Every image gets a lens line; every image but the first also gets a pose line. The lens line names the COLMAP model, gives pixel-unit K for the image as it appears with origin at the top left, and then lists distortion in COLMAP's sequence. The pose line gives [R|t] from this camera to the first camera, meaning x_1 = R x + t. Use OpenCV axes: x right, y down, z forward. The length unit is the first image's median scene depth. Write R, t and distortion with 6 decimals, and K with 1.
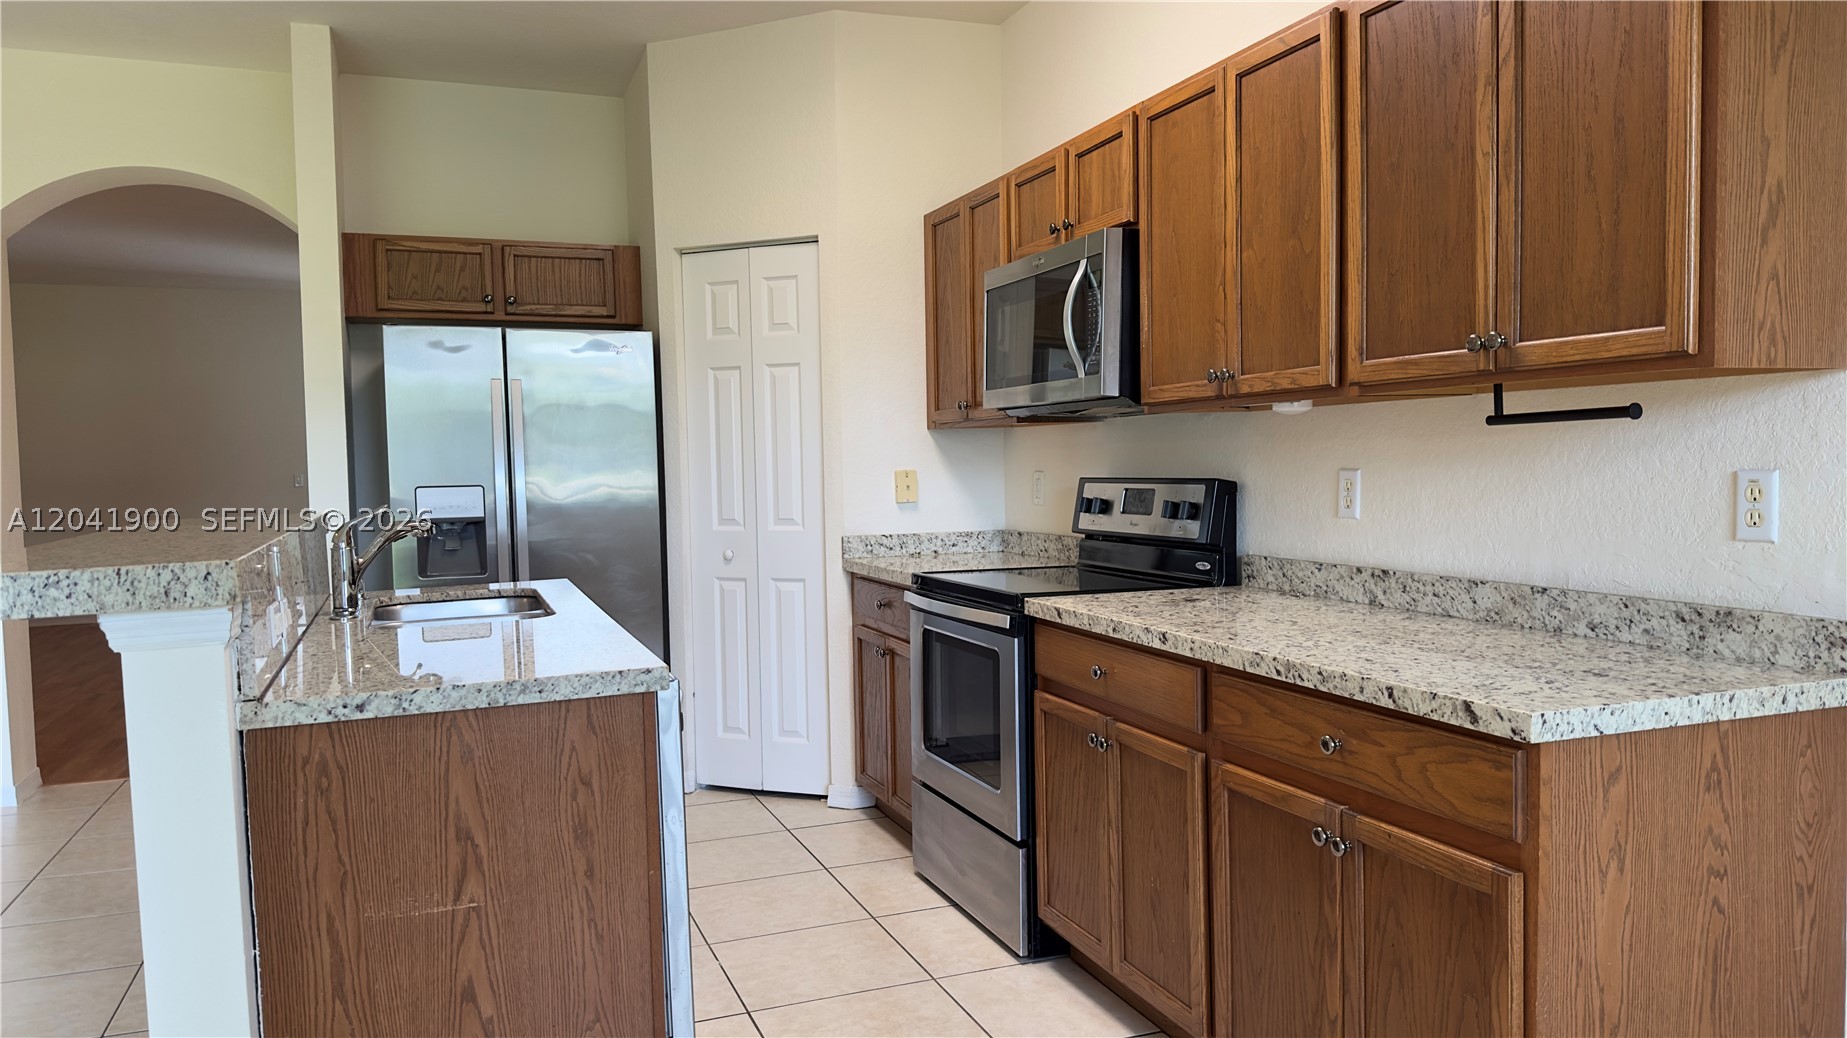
lens RADIAL K [[1289.0, 0, 921.5], [0, 1289.0, 529.1], [0, 0, 1]] dist [0.077425, -0.100679]
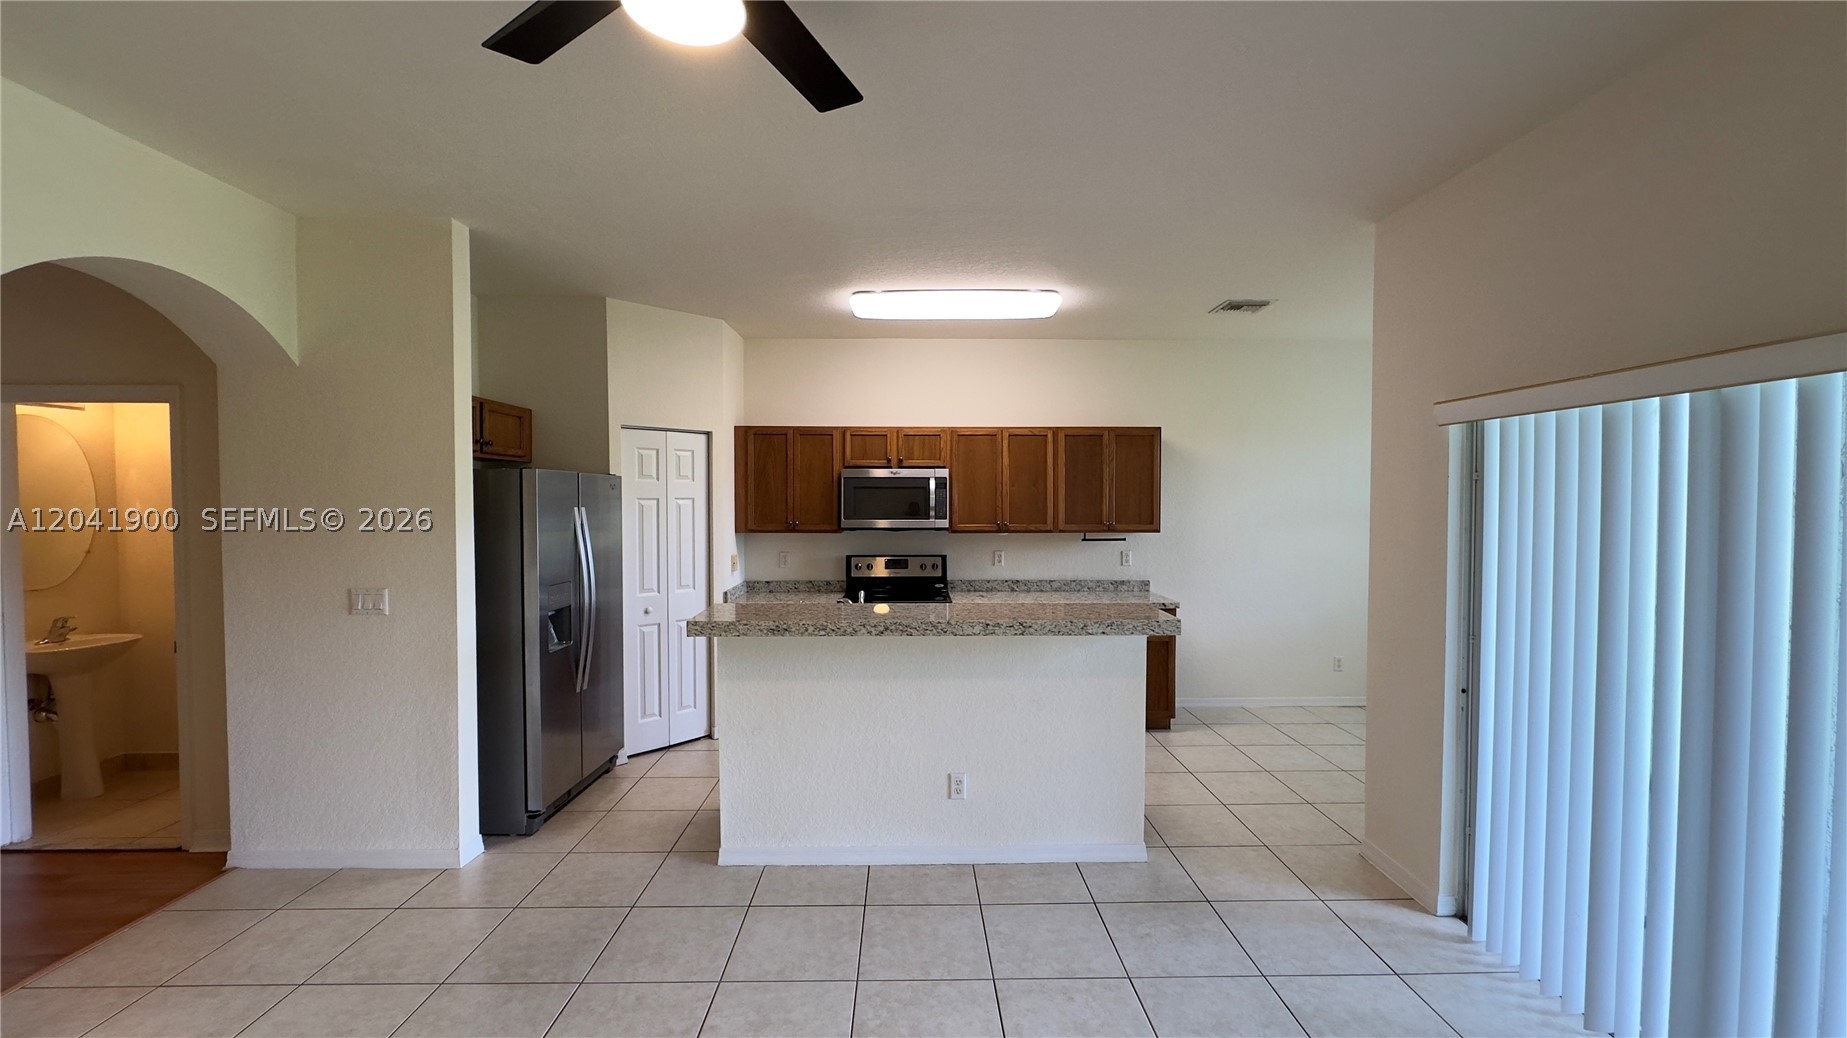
lens RADIAL K [[735.0, 0, 920.9], [0, 735.0, 521.6], [0, 0, 1]] dist [-0.003661, 0.001688]
pose [[0.337571, -0.008779, 0.941259, -1.702983], [0.044989, 0.998964, -0.006818, -0.133096], [-0.940224, 0.044648, 0.337617, 0.629057]]
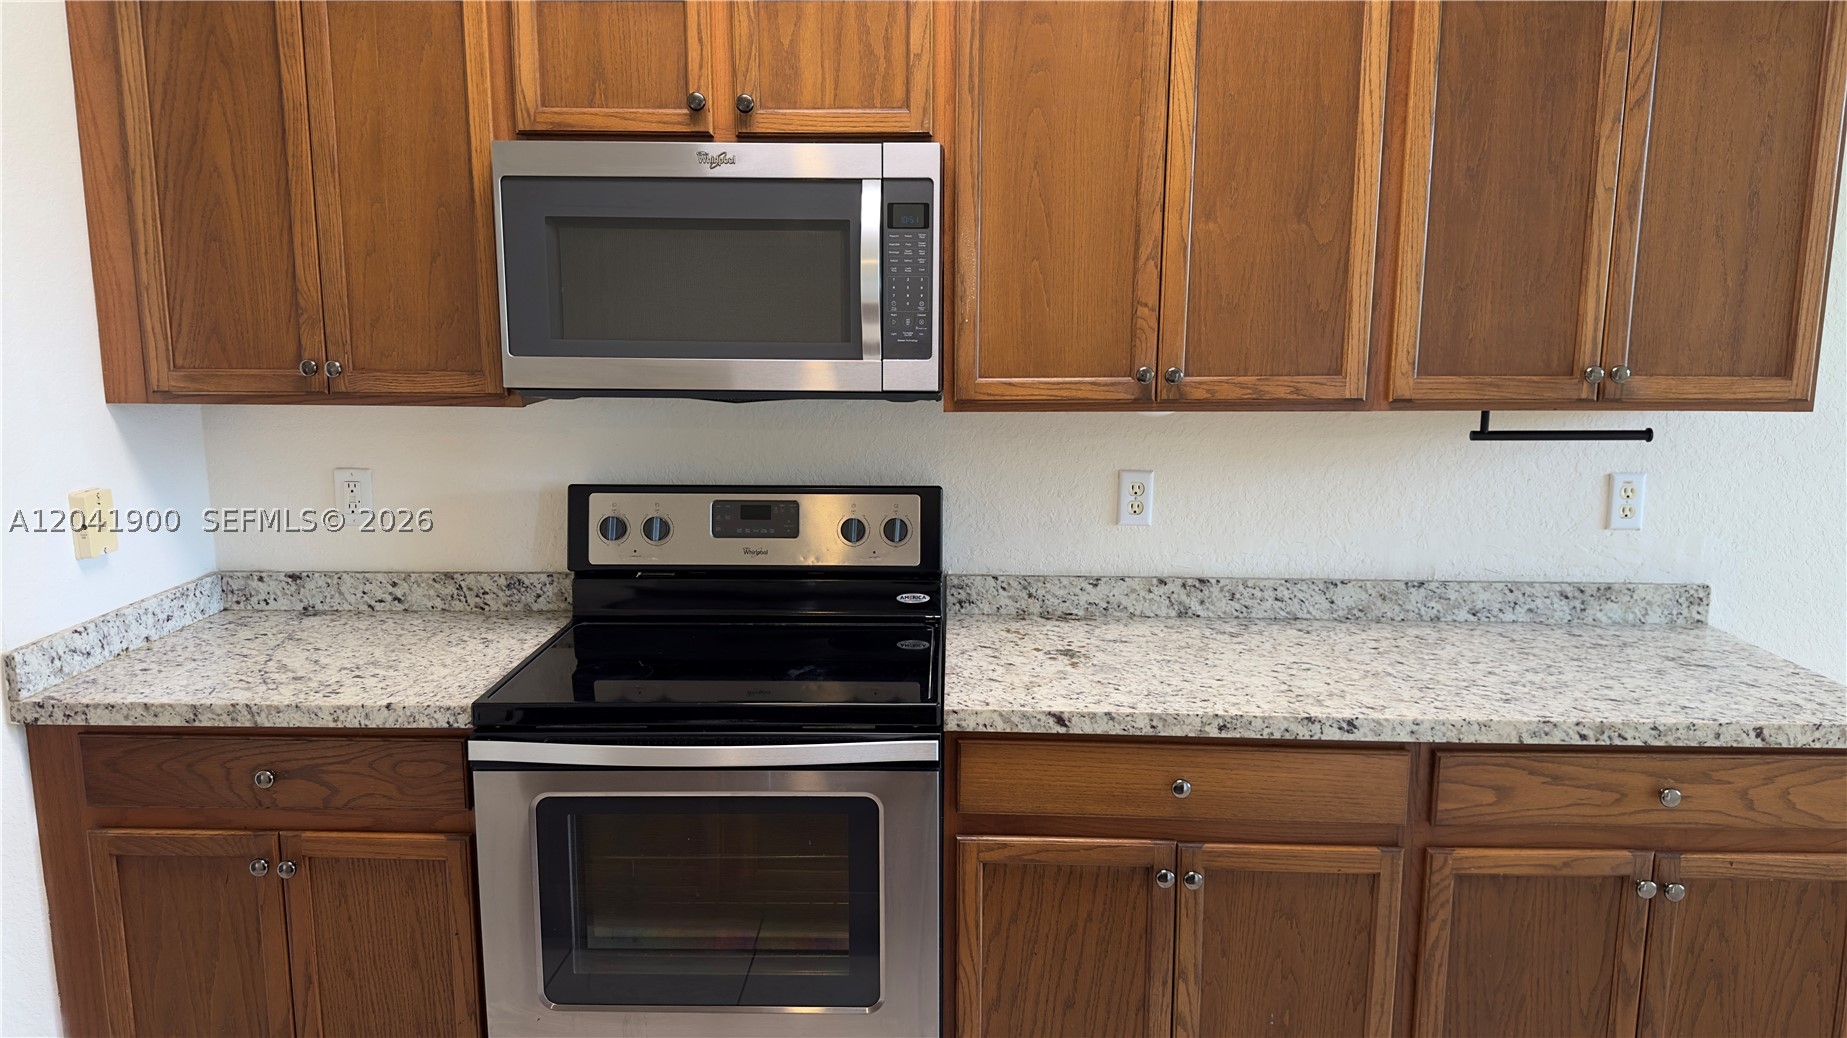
lens RADIAL K [[1289.0, 0, 913.1], [0, 1289.0, 514.9], [0, 0, 1]] dist [0.077425, -0.100679]
pose [[0.381372, -0.136021, 0.914360, -0.618387], [0.040890, 0.990630, 0.130312, -0.156822], [-0.923517, -0.012309, 0.383361, 0.913940]]
